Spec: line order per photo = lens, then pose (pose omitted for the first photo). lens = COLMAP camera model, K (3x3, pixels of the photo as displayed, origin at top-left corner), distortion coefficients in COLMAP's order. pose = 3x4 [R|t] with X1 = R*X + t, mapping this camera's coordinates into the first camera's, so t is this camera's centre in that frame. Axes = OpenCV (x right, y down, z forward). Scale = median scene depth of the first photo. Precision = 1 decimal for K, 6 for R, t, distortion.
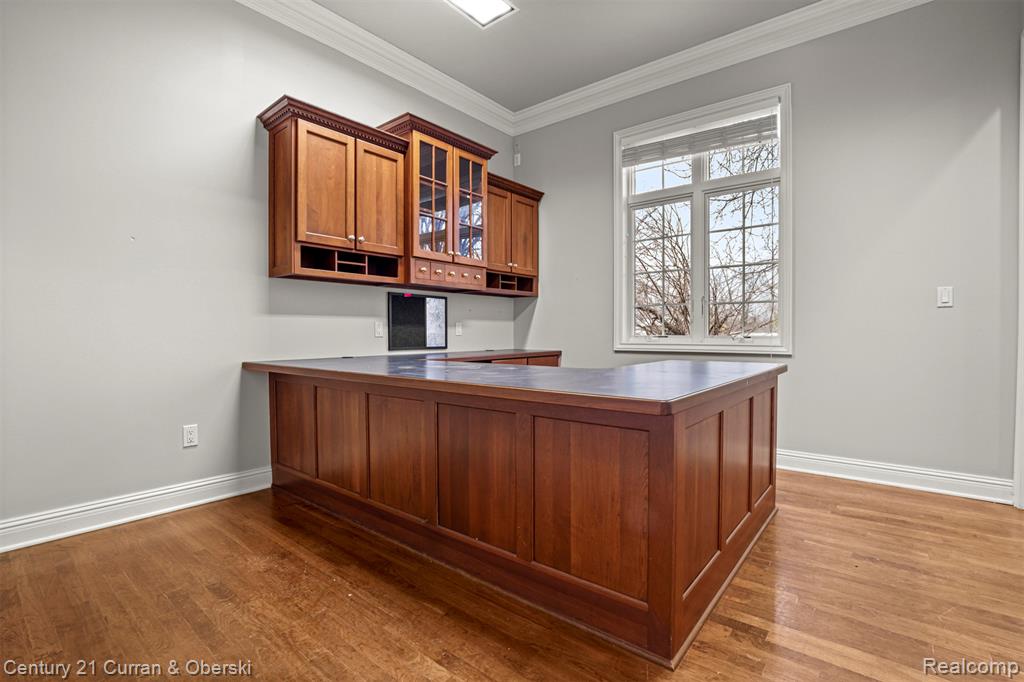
lens RADIAL K [[477.8, 0, 513.1], [0, 477.8, 341.7], [0, 0, 1]] dist [-0.025718, 0.000384]
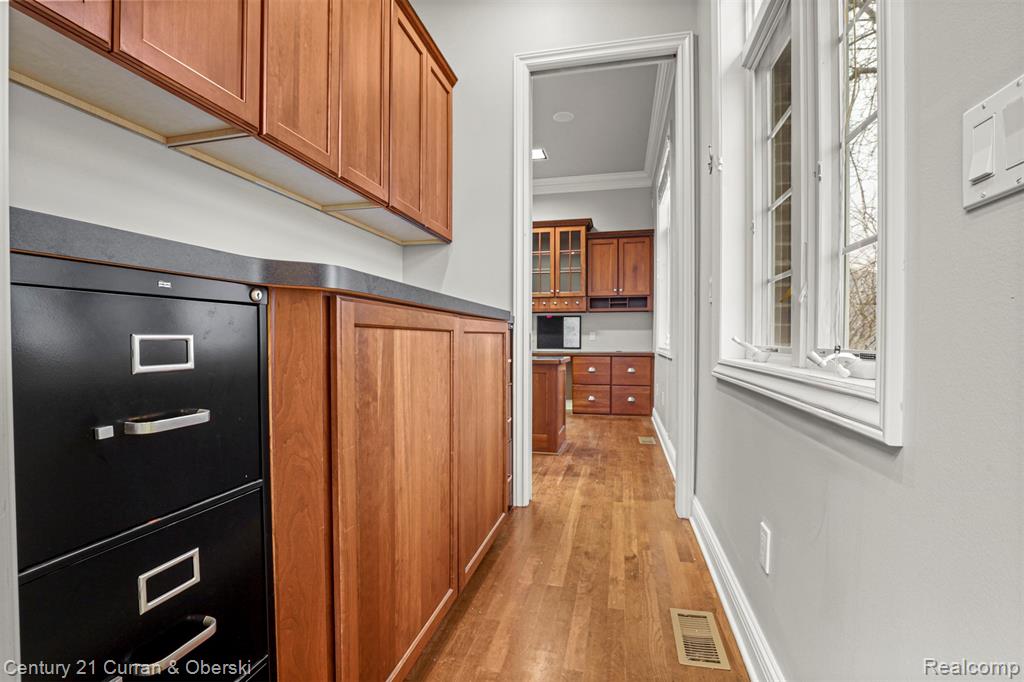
lens RADIAL K [[477.8, 0, 511.4], [0, 477.8, 342.0], [0, 0, 1]] dist [-0.025718, 0.000384]
pose [[0.432976, 0.008726, -0.901363, 1.182179], [-0.017429, 0.999847, 0.001308, -0.005627], [0.901237, 0.015144, 0.433062, 0.122388]]
